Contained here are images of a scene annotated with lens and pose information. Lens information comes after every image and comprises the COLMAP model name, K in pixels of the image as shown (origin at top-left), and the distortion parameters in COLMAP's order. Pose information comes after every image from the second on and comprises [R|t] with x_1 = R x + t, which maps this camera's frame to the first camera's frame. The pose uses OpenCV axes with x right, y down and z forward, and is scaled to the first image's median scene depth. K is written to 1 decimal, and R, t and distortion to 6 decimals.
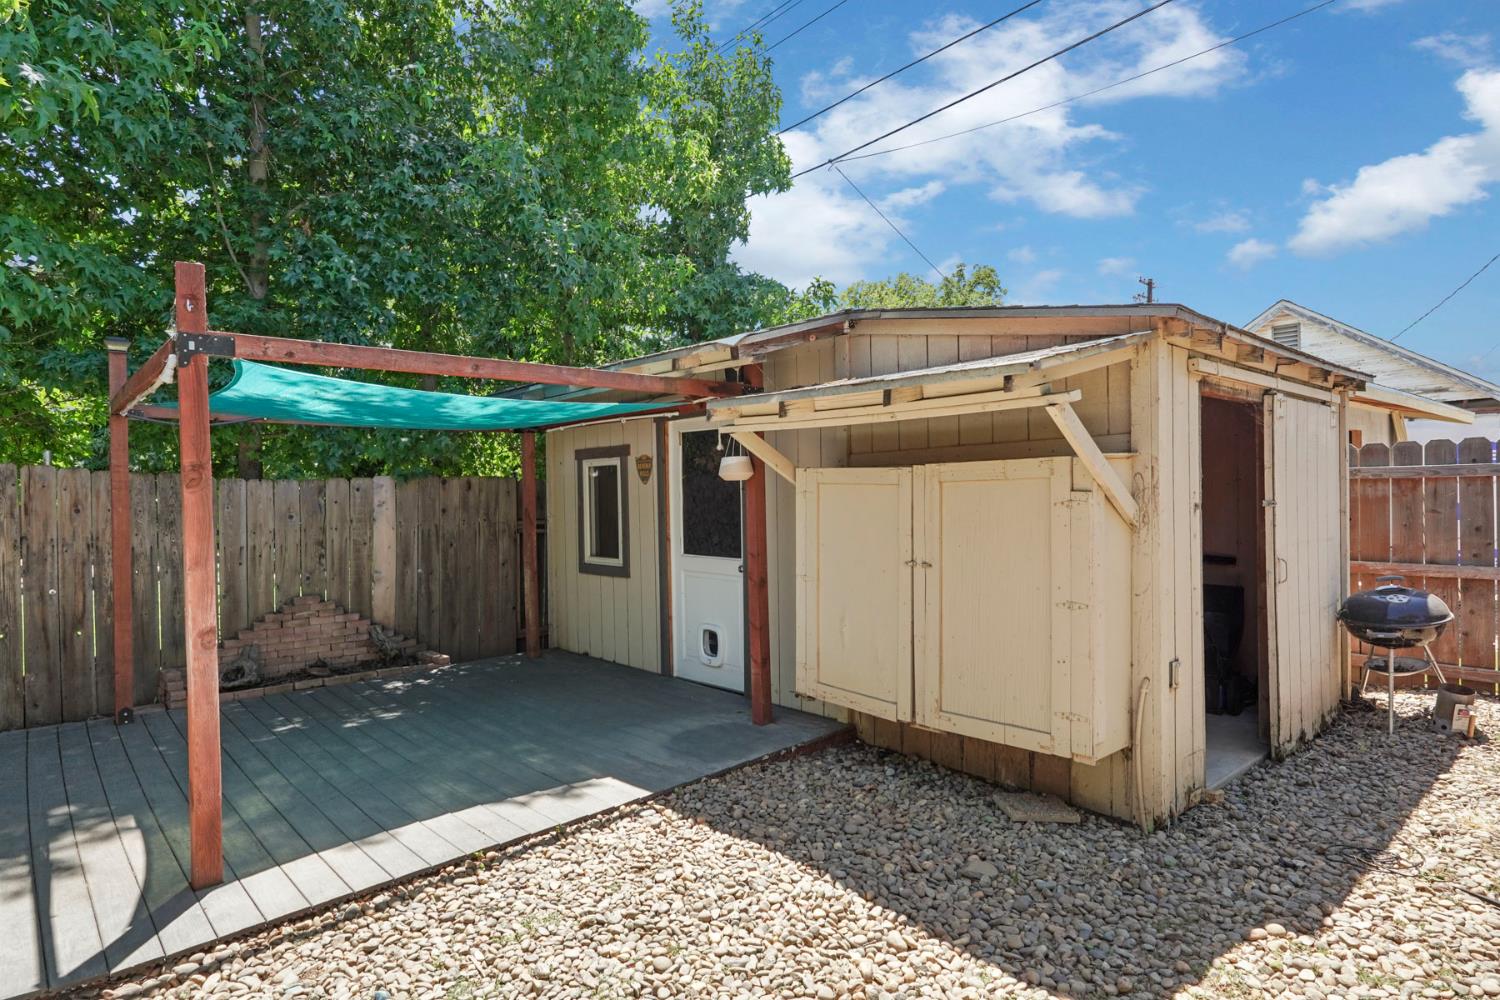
lens RADIAL K [[822.7, 0, 750.0], [0, 822.7, 500.0], [0, 0, 1]] dist [-0.001740, -0.001144]
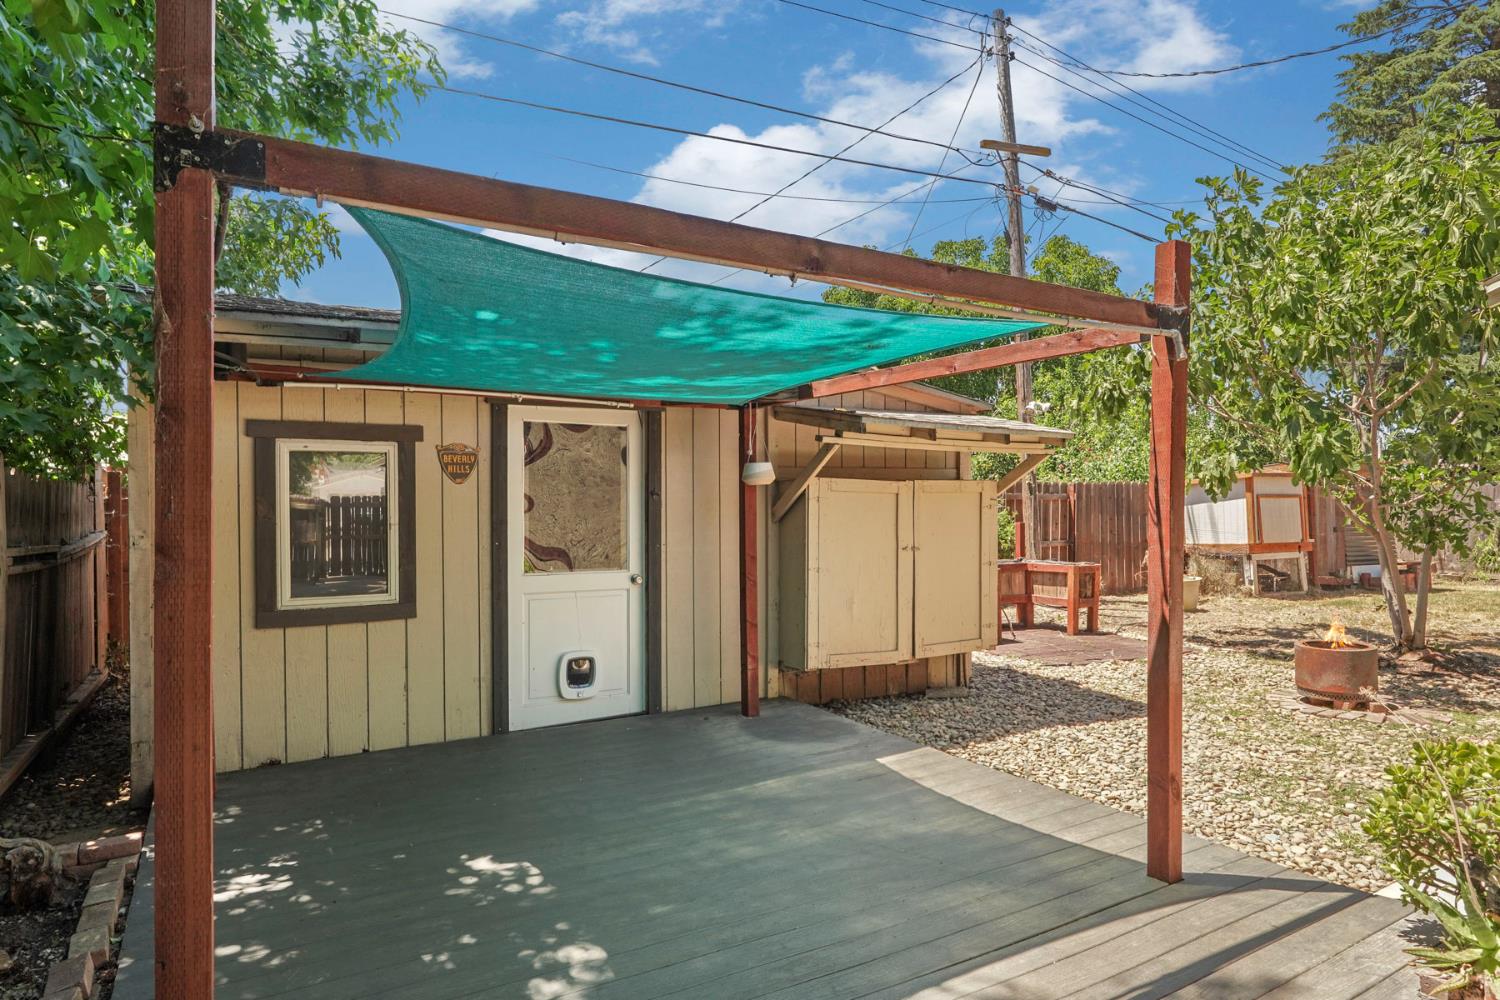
lens RADIAL K [[872.7, 0, 743.1], [0, 872.7, 506.3], [0, 0, 1]] dist [-0.001419, 0.000369]
pose [[0.202336, 0.020748, 0.979096, -0.871518], [0.010153, 0.999677, -0.023282, 0.022416], [-0.979264, 0.014652, 0.202060, 0.620874]]
